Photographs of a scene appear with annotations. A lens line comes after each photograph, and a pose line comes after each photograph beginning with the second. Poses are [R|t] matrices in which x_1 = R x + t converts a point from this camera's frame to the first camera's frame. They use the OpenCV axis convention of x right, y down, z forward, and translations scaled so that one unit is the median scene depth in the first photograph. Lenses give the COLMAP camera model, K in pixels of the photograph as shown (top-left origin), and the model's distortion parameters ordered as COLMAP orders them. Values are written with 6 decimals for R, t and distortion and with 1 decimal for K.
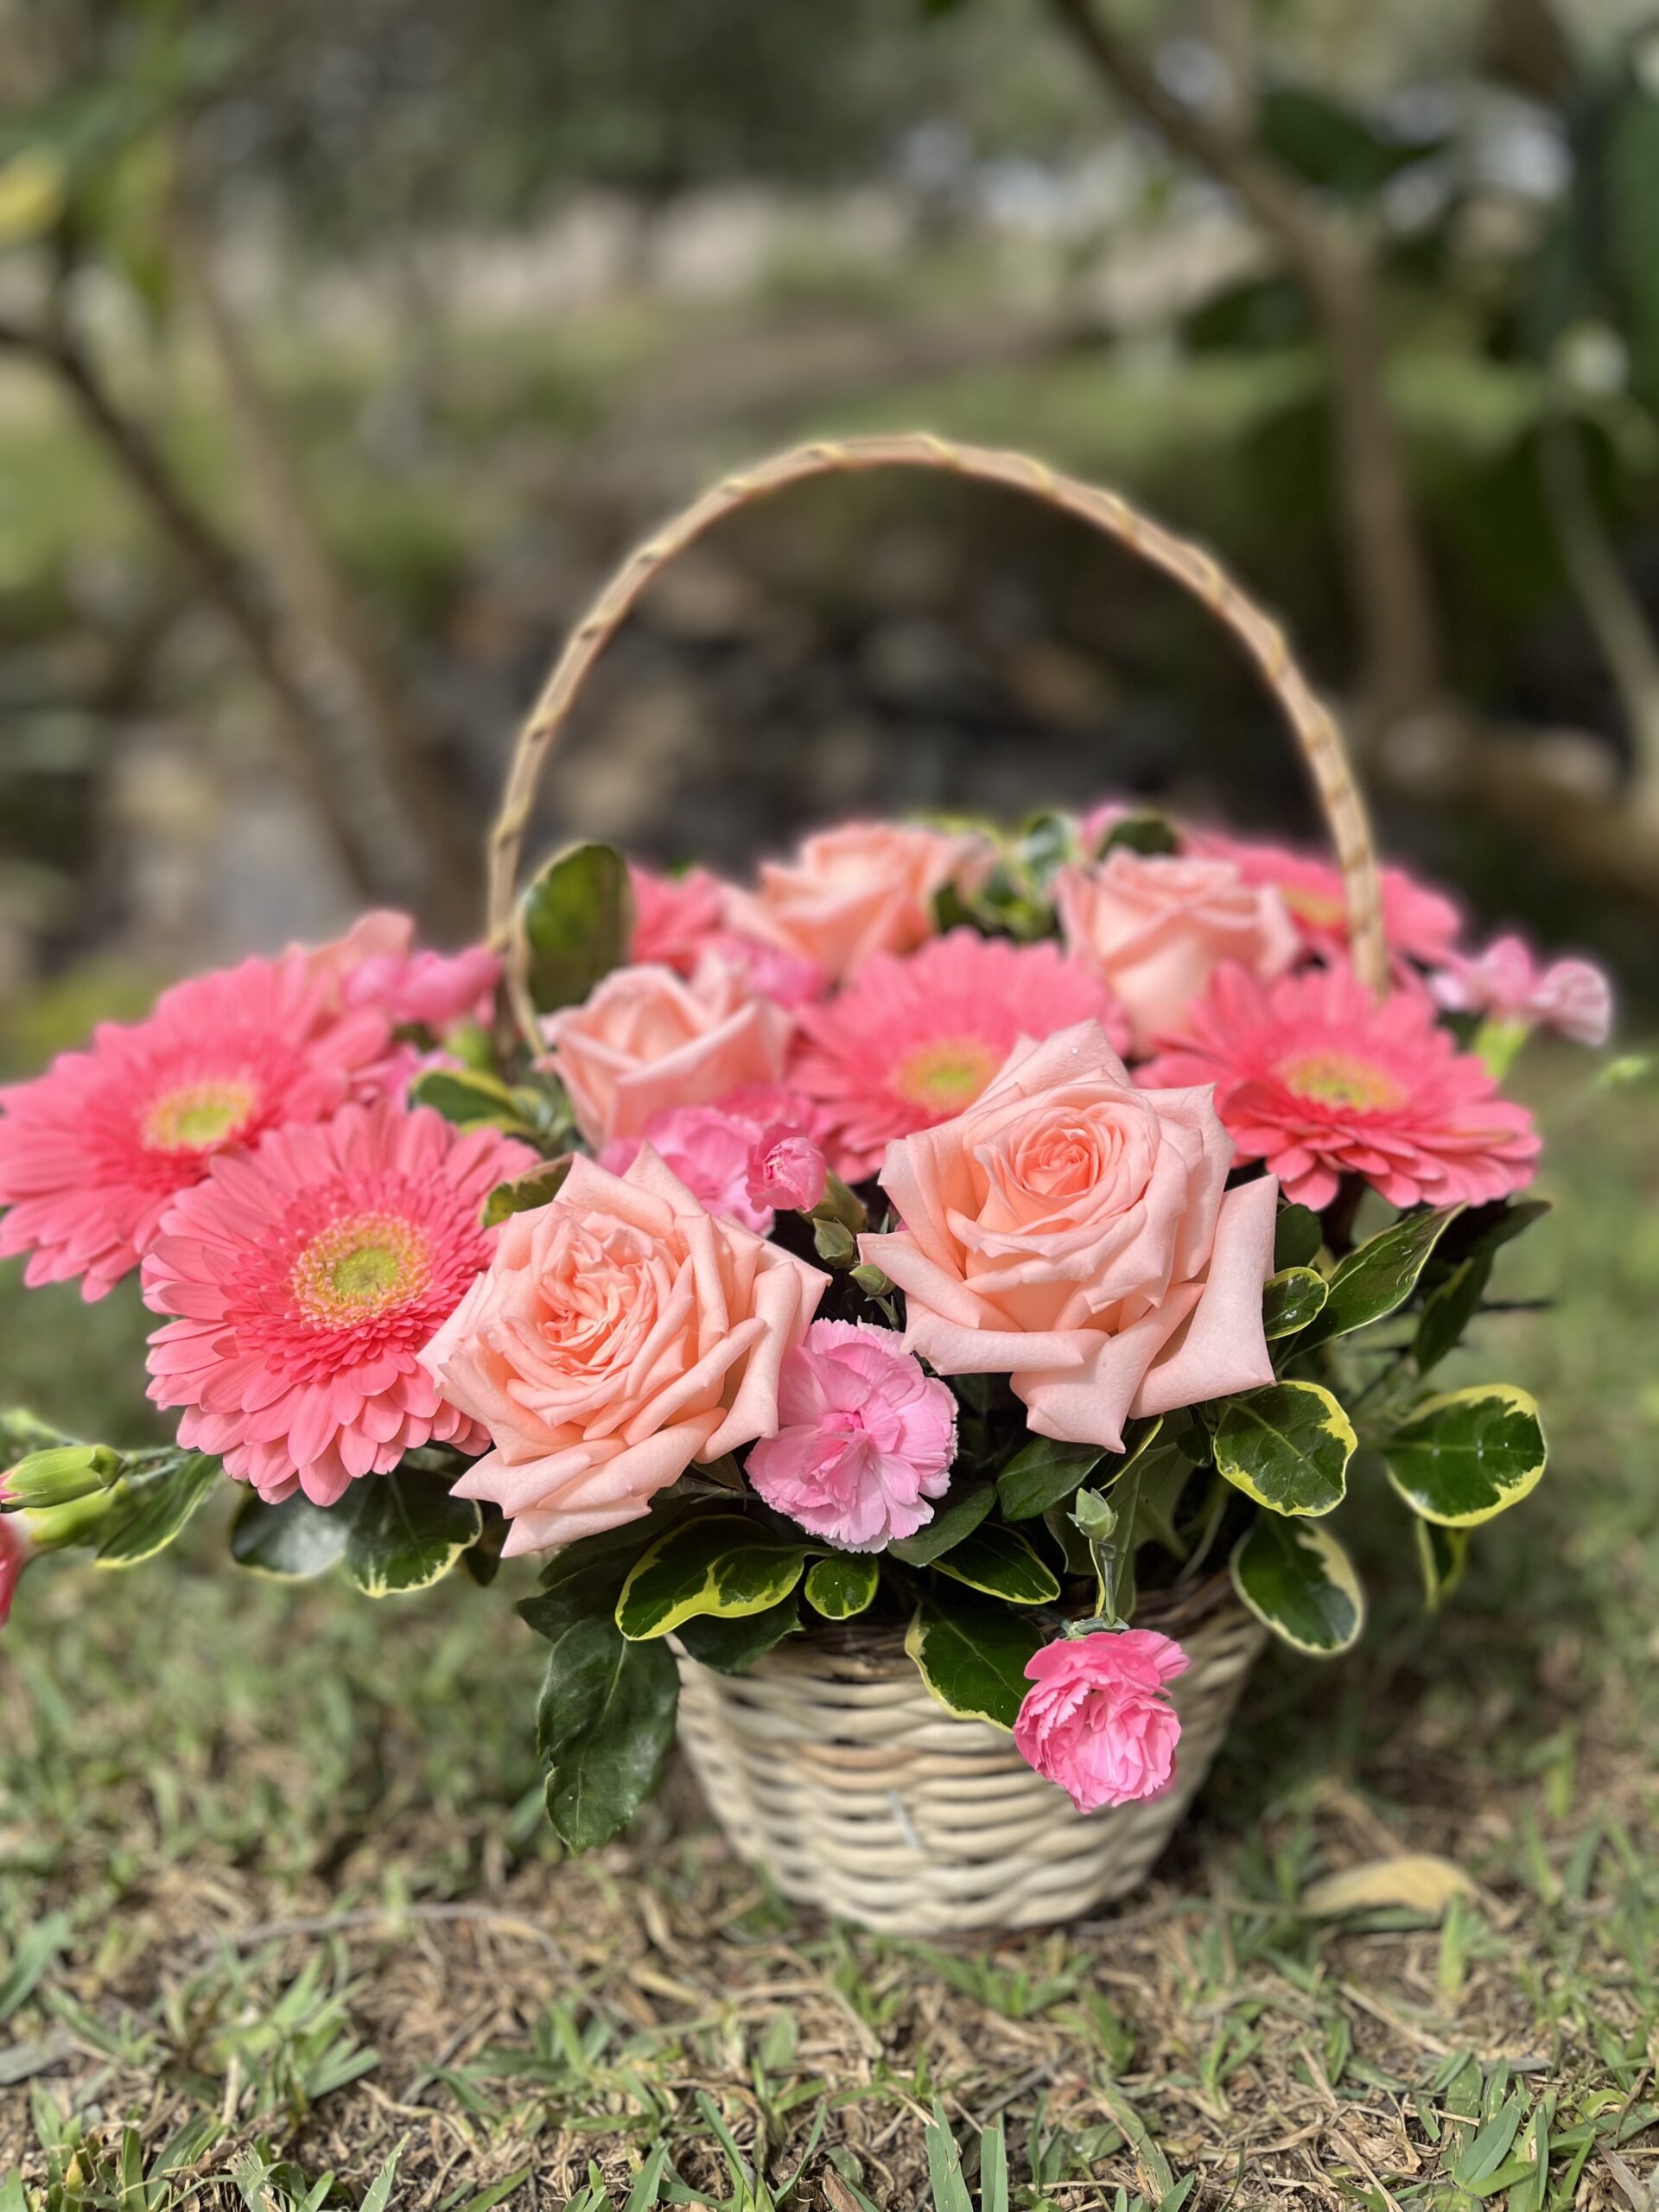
lens RADIAL K [[1717.9, 0, 829.5], [0, 1717.9, 1106.0], [0, 0, 1]] dist [0.001708, 0.000302]
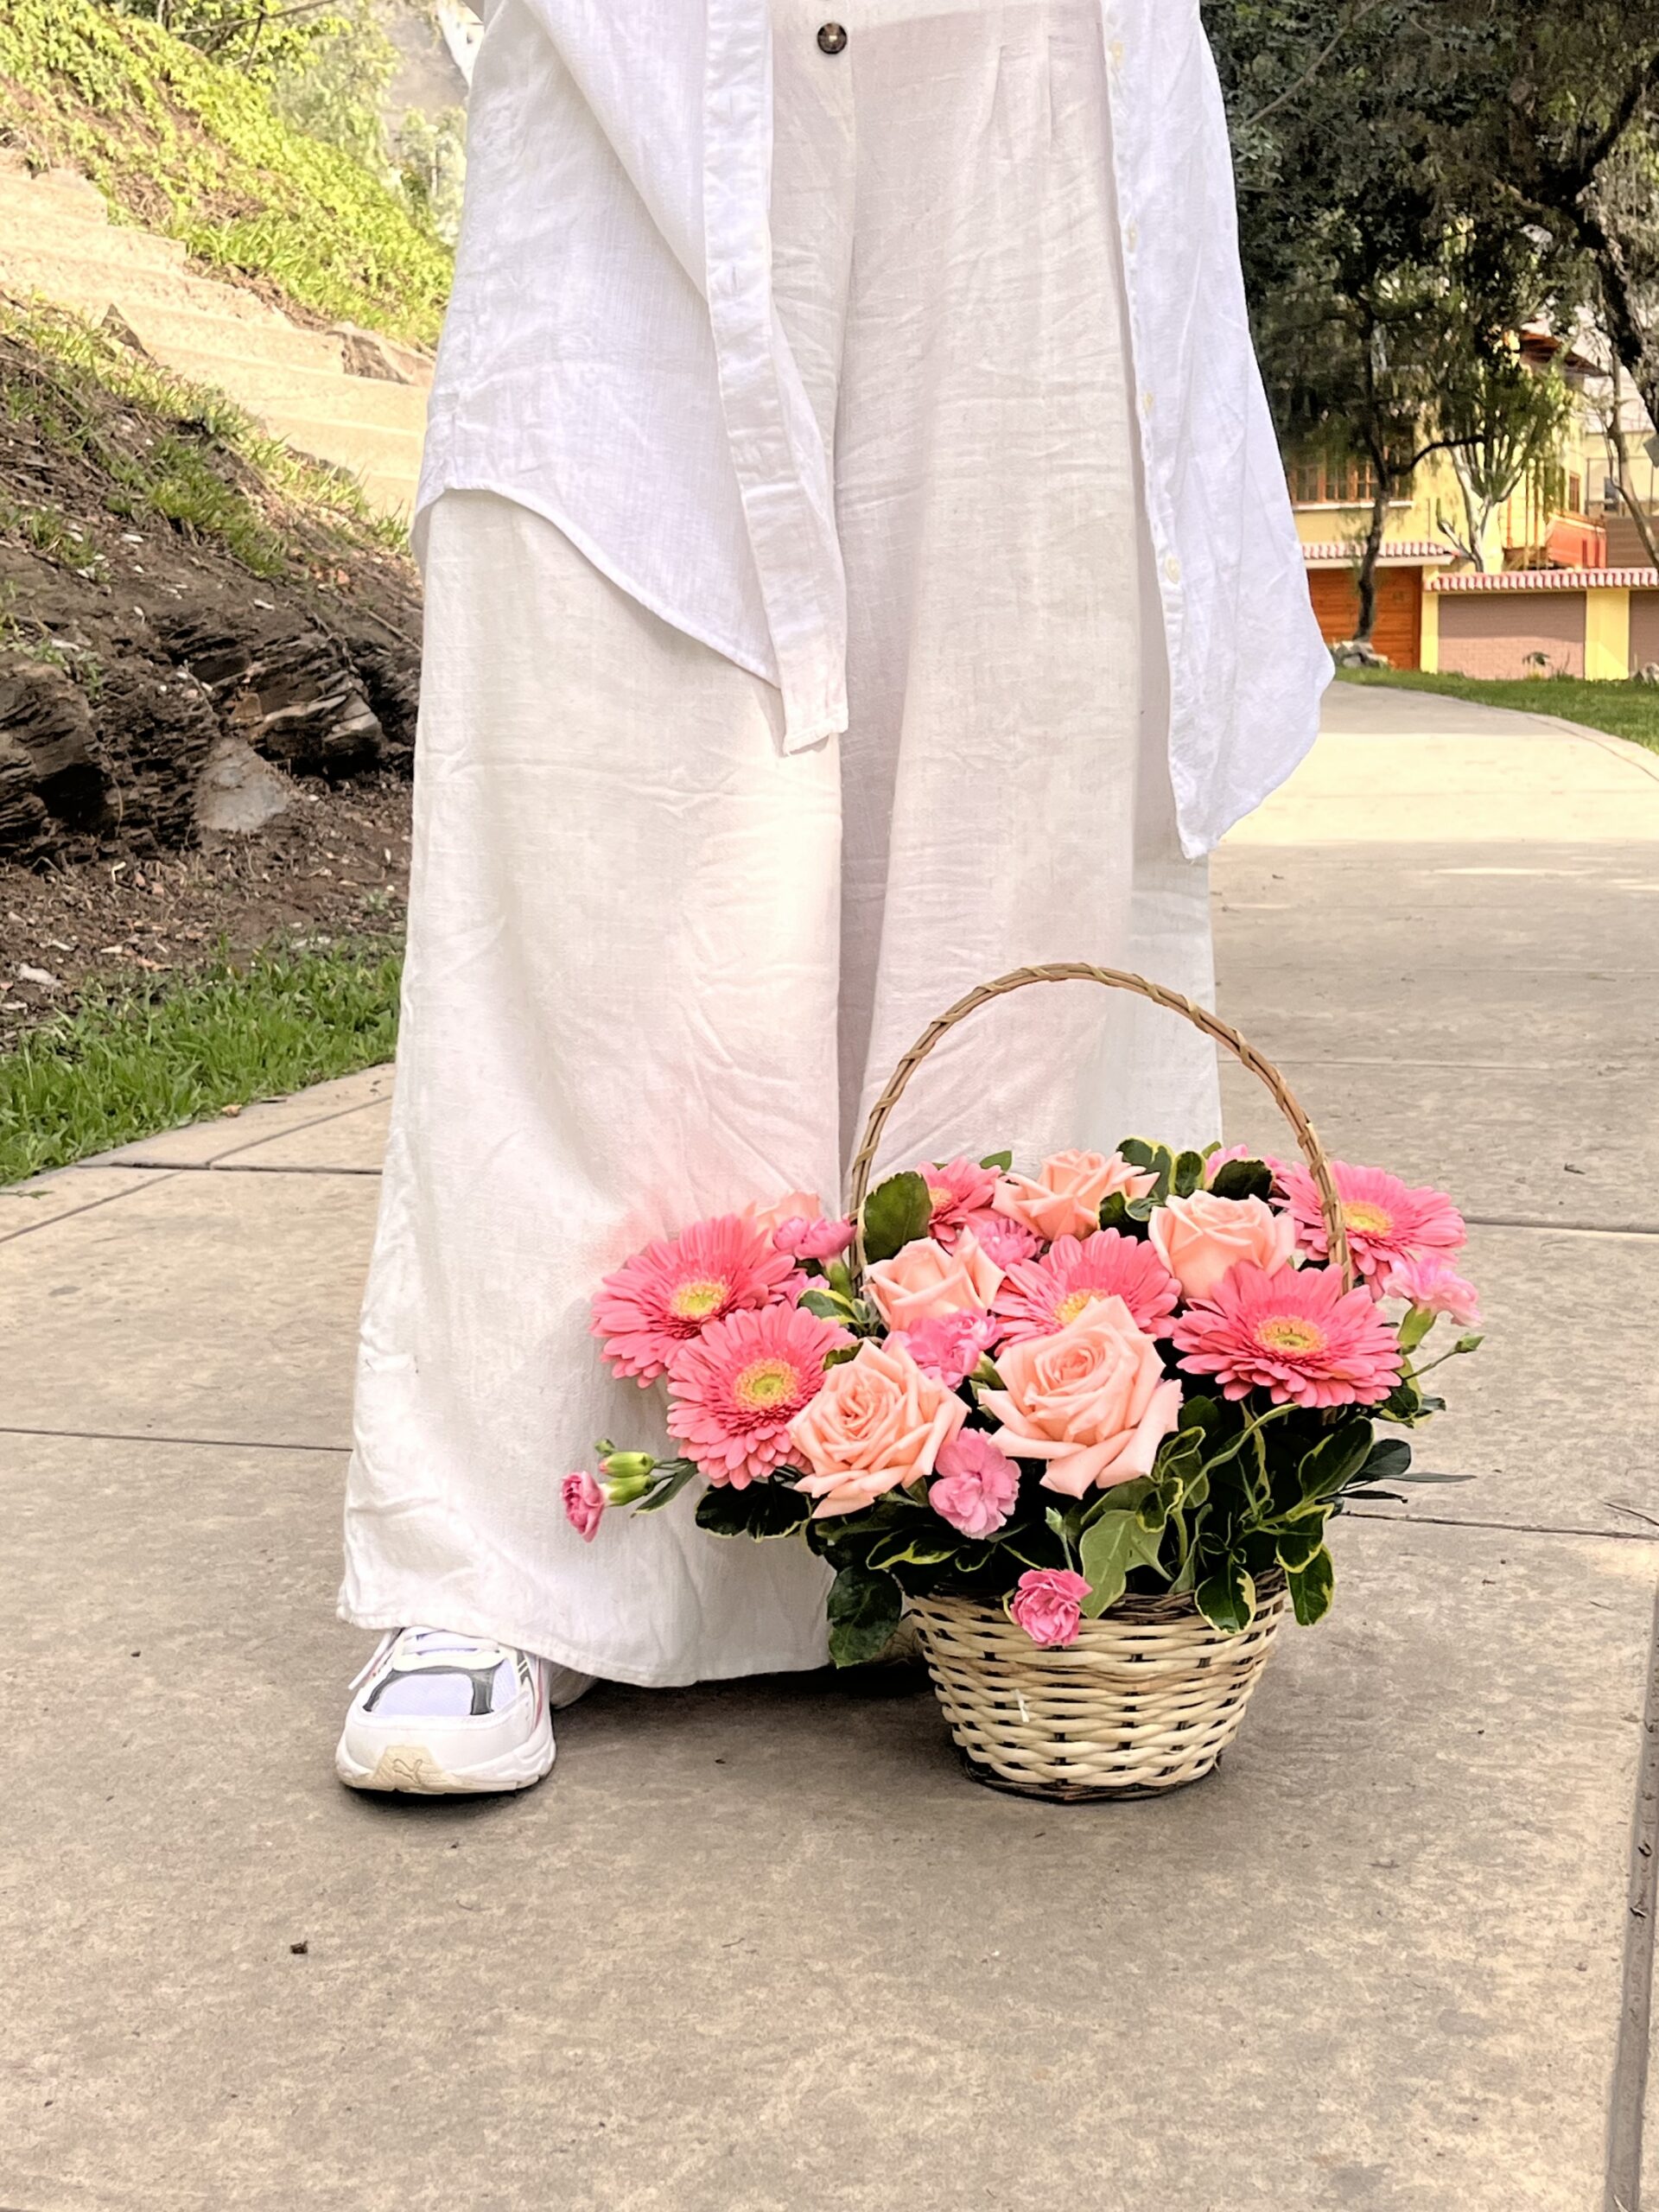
lens RADIAL K [[3107.3, 0, 829.5], [0, 3107.3, 1106.0], [0, 0, 1]] dist [0.006001, -0.003746]
pose [[0.953114, 0.068349, -0.294791, 0.936036], [-0.075767, 0.997030, -0.013803, -0.206520], [0.292972, 0.035491, 0.955462, -2.728159]]
